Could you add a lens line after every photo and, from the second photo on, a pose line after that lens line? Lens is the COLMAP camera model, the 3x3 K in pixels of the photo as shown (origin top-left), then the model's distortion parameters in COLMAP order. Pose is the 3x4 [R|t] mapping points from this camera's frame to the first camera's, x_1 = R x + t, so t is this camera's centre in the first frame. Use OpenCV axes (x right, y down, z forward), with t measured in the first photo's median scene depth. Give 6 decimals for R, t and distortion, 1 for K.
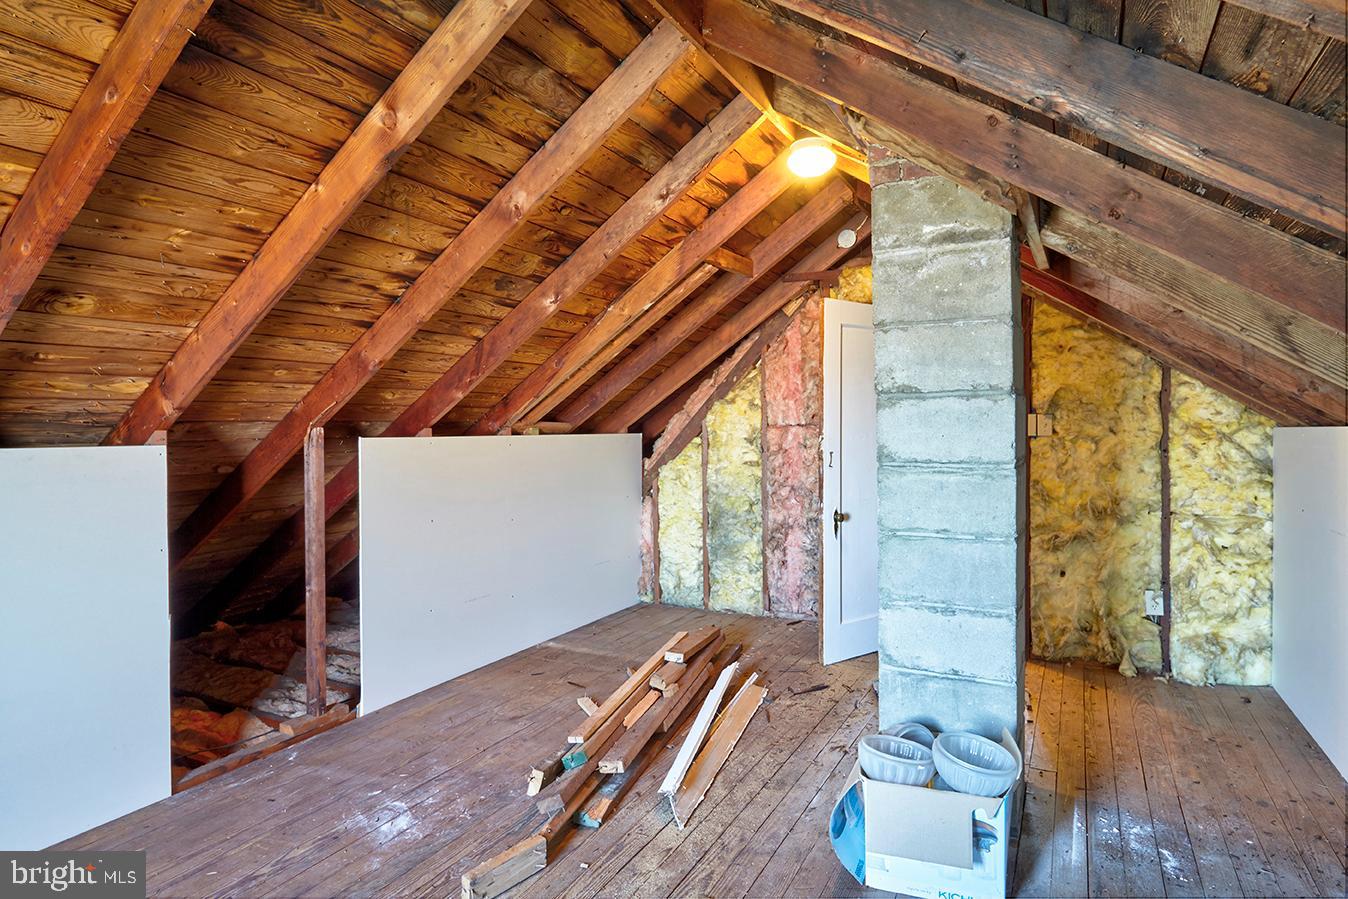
lens RADIAL K [[770.5, 0, 676.4], [0, 770.5, 440.1], [0, 0, 1]] dist [-0.003721, 0.001170]
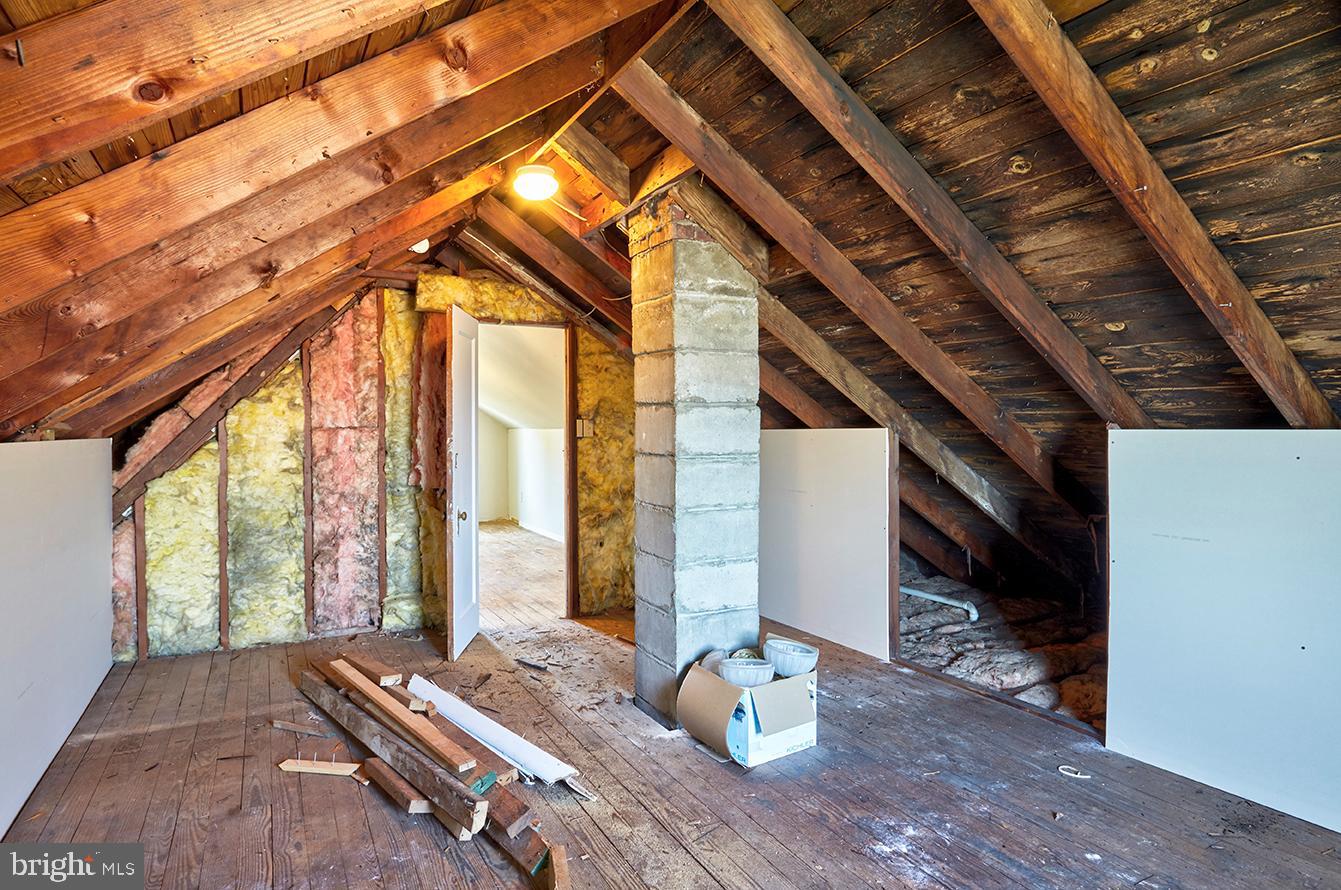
lens RADIAL K [[766.5, 0, 676.1], [0, 766.5, 442.5], [0, 0, 1]] dist [-0.003721, 0.001170]
pose [[0.565089, -0.011381, 0.824951, -0.470195], [0.014401, 0.999889, 0.003930, 0.000842], [-0.824904, 0.009659, 0.565190, 0.171717]]
